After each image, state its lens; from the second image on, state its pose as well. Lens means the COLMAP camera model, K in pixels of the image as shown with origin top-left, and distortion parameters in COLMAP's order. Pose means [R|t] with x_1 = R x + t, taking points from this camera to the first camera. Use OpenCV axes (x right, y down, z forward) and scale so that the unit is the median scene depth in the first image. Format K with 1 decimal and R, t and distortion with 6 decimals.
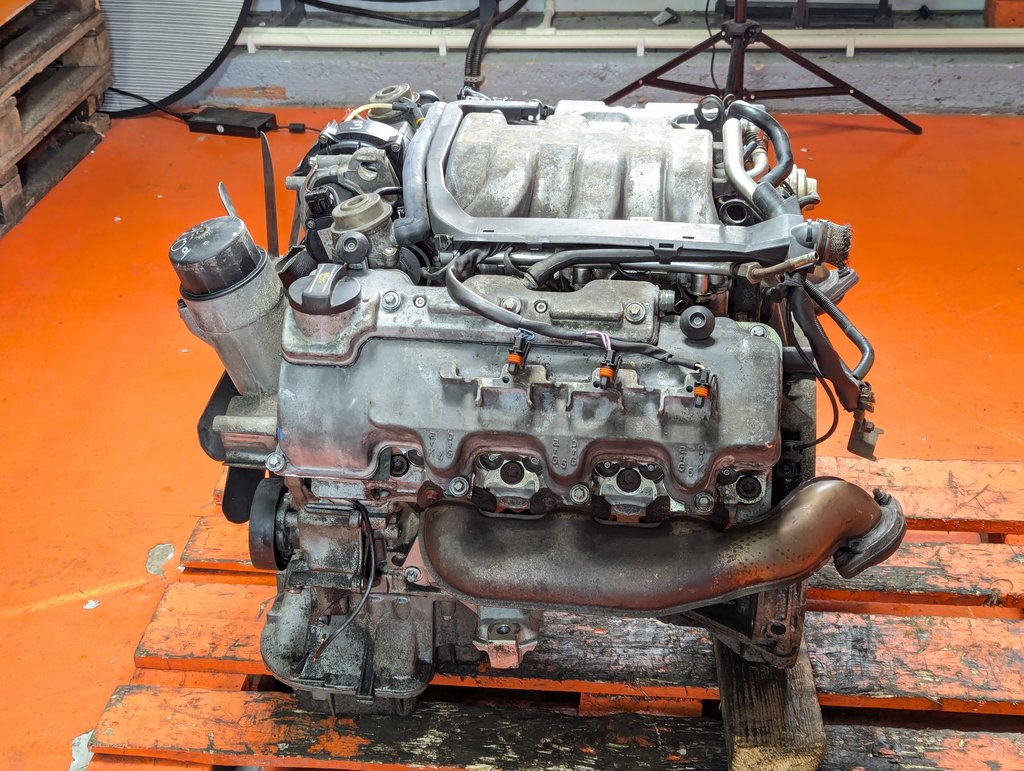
lens RADIAL K [[1468.1, 0, 521.6], [0, 1468.1, 382.3], [0, 0, 1]] dist [0.153532, -0.524584]
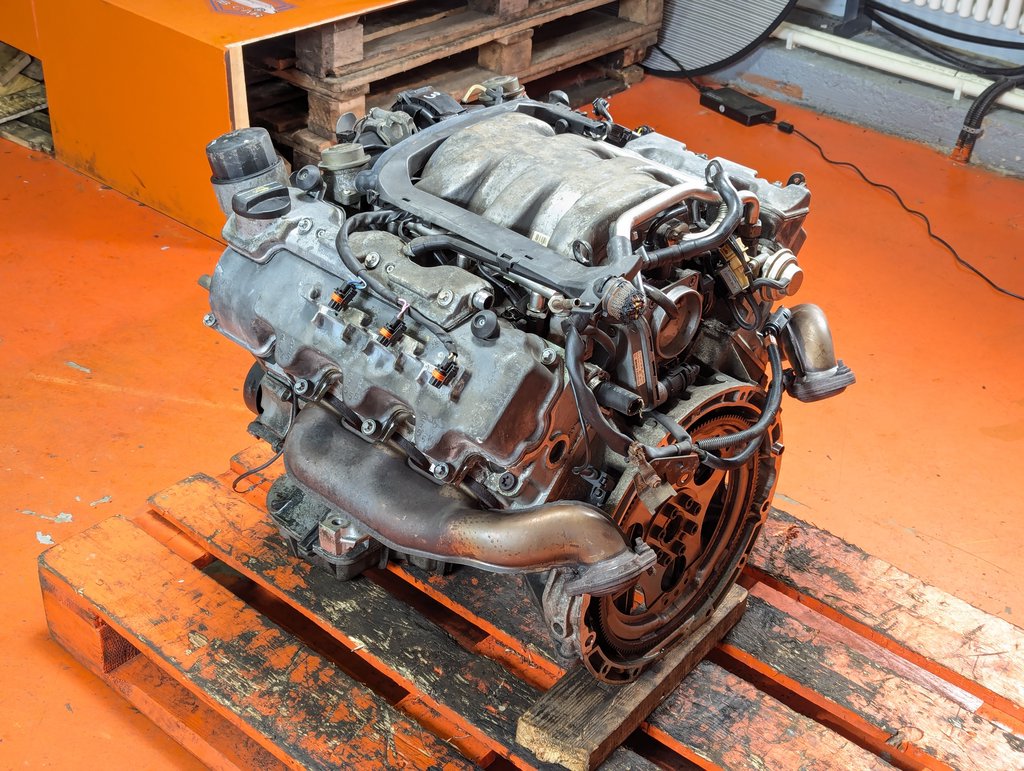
lens RADIAL K [[1468.1, 0, 521.6], [0, 1468.1, 382.3], [0, 0, 1]] dist [0.153532, -0.524584]
pose [[0.818502, 0.358802, -0.448682, 0.229793], [-0.353157, 0.930242, 0.099654, -0.041872], [0.453139, 0.076888, 0.888118, -0.003057]]
